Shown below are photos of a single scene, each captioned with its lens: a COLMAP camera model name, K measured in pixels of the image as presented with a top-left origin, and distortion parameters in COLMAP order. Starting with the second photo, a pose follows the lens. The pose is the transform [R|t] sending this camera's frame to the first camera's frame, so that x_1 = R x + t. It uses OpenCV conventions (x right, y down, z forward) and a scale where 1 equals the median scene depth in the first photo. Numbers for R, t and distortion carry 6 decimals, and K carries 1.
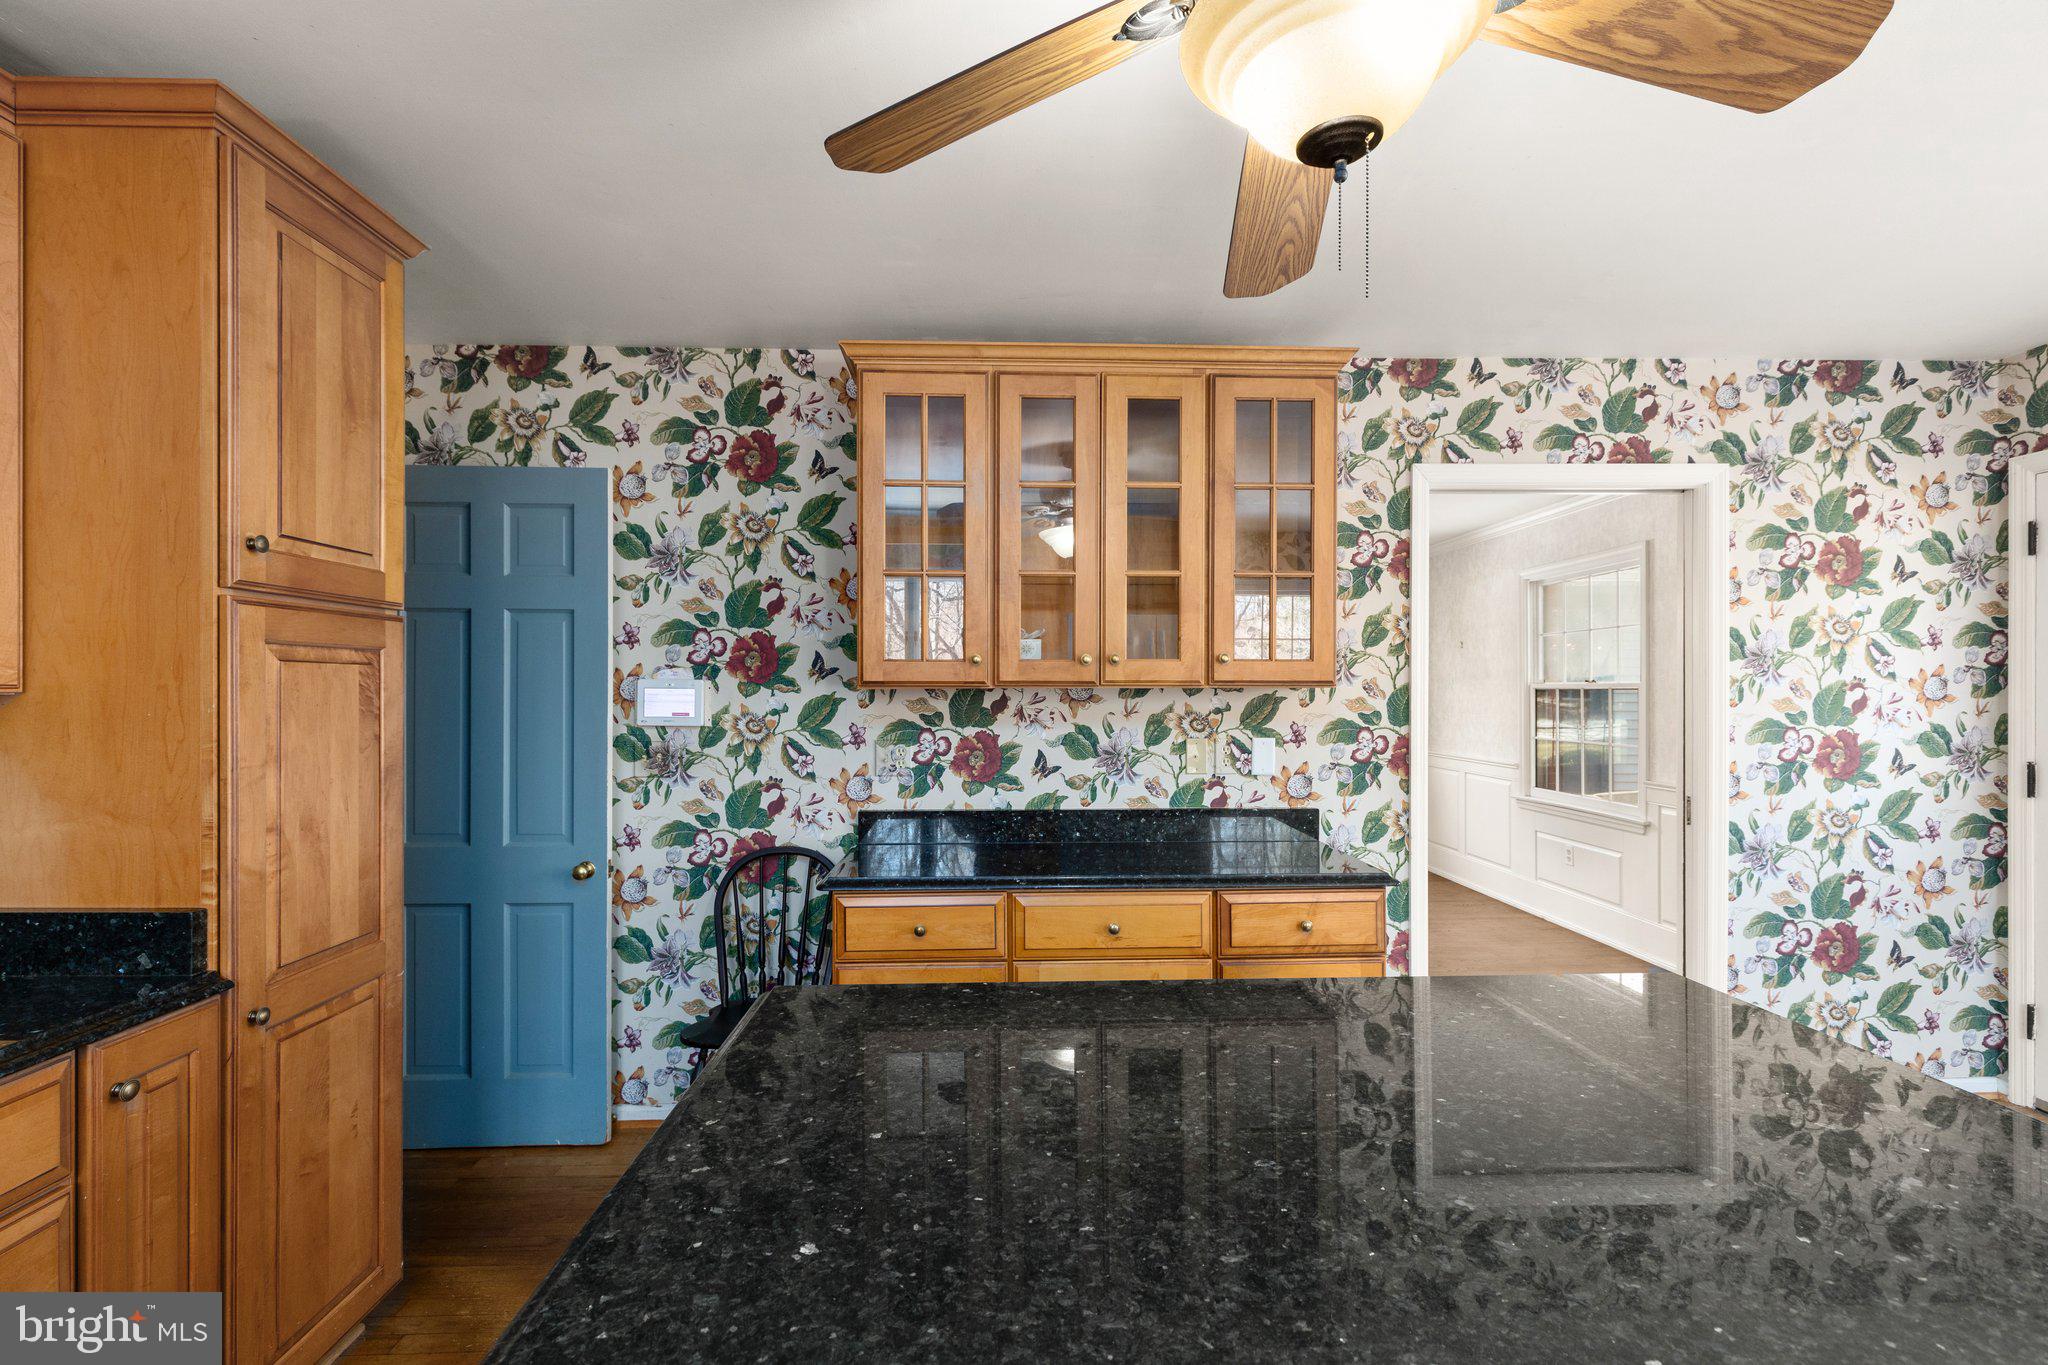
lens RADIAL K [[928.8, 0, 1007.1], [0, 928.8, 690.0], [0, 0, 1]] dist [0.005763, -0.000079]
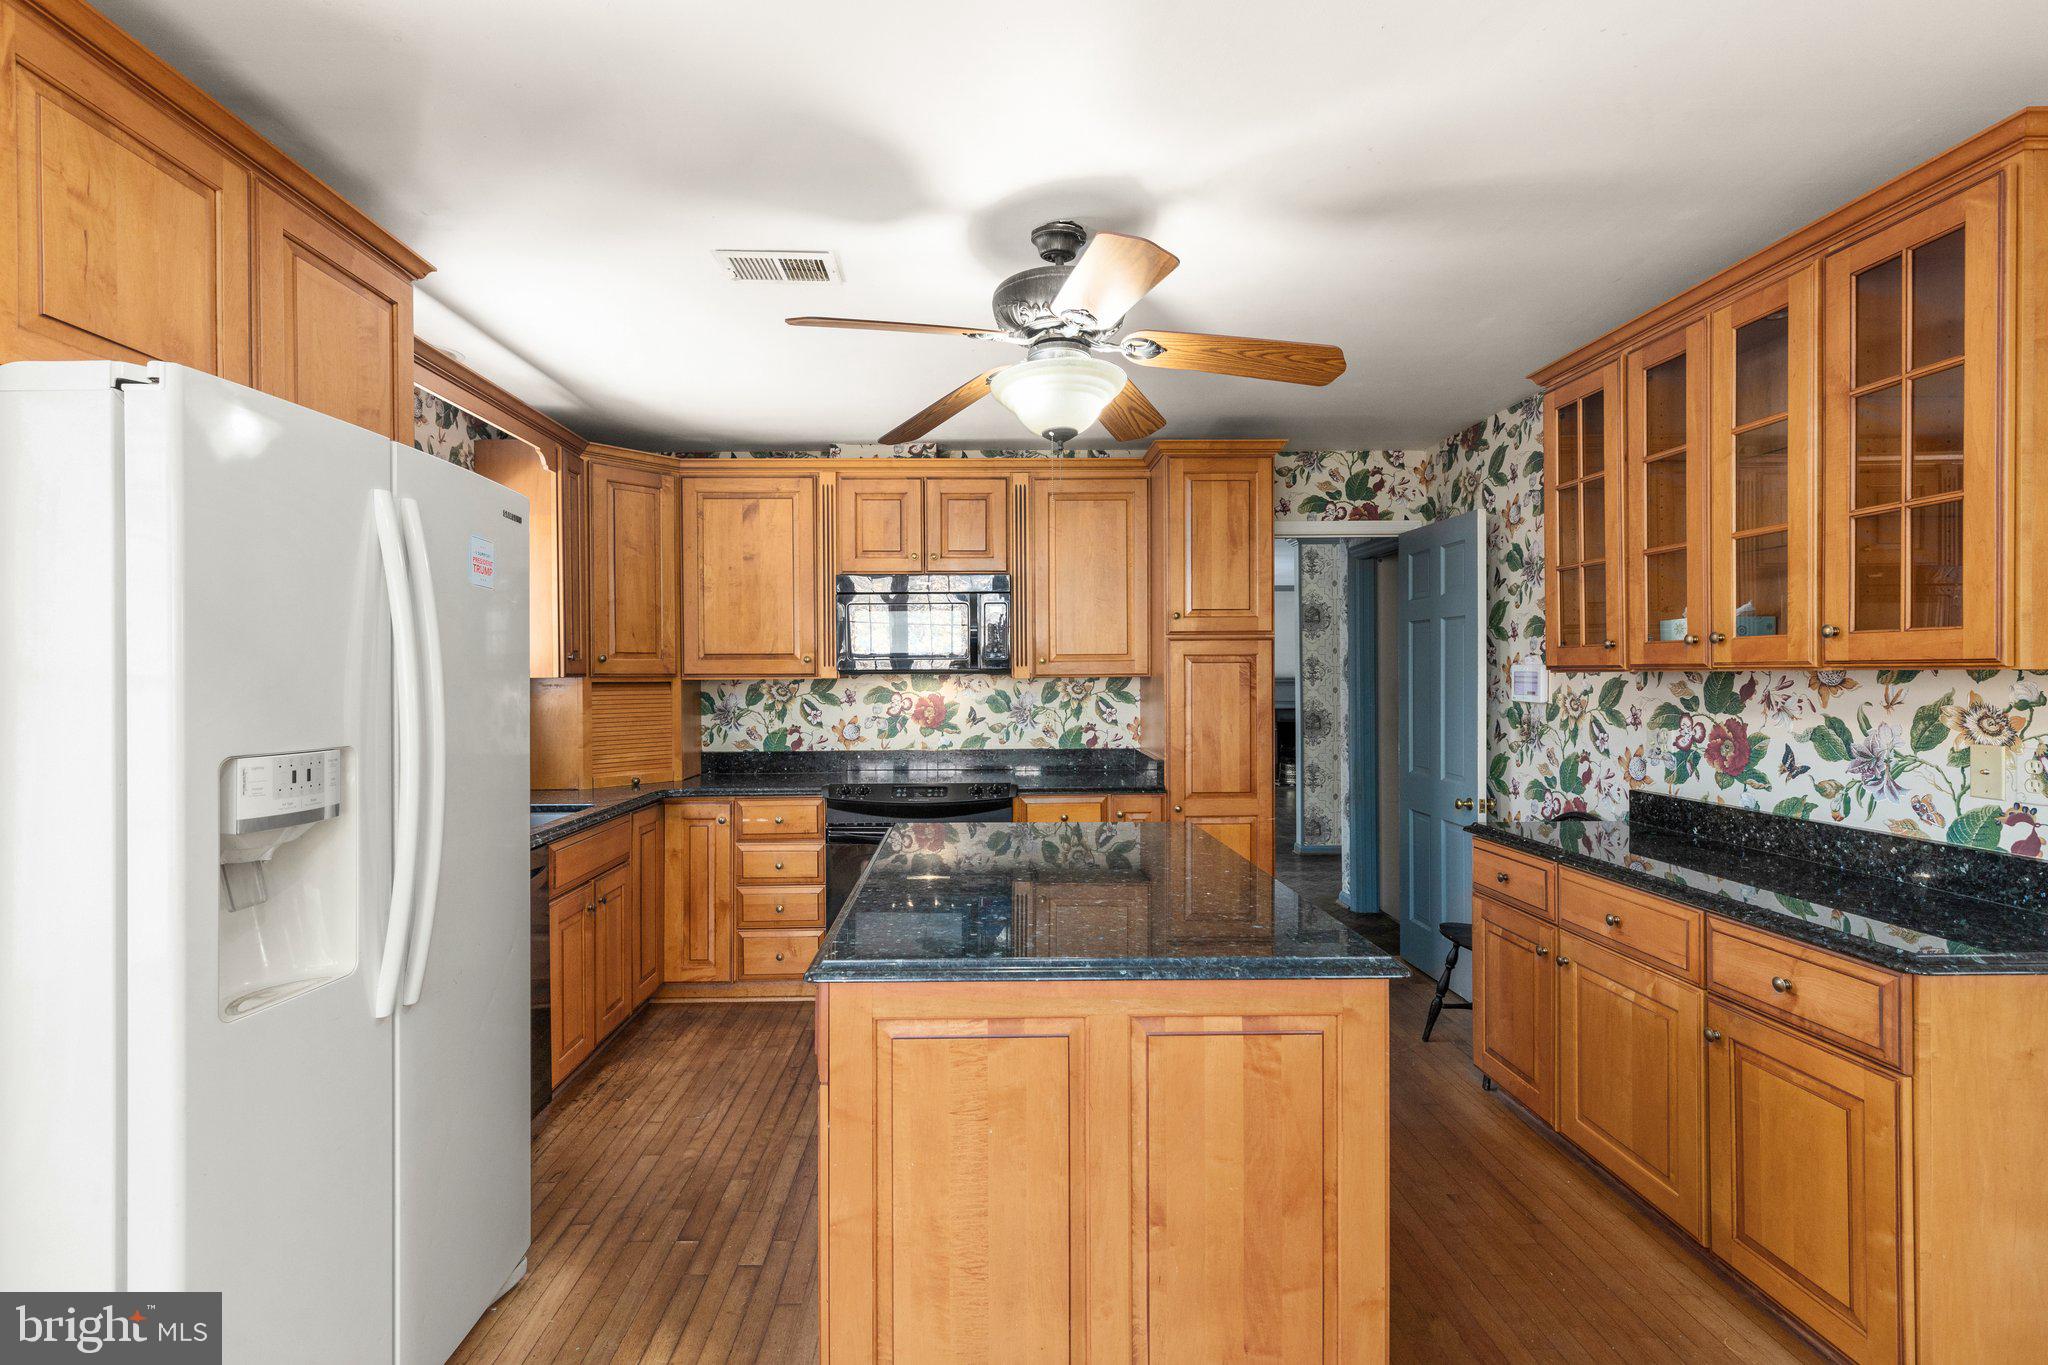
lens RADIAL K [[928.8, 0, 1011.4], [0, 928.8, 679.1], [0, 0, 1]] dist [0.005763, -0.000079]
pose [[0.001908, 0.005344, -0.999984, 0.873742], [0.006233, 0.999966, 0.005356, -0.003154], [0.999979, -0.006243, 0.001874, 0.301998]]
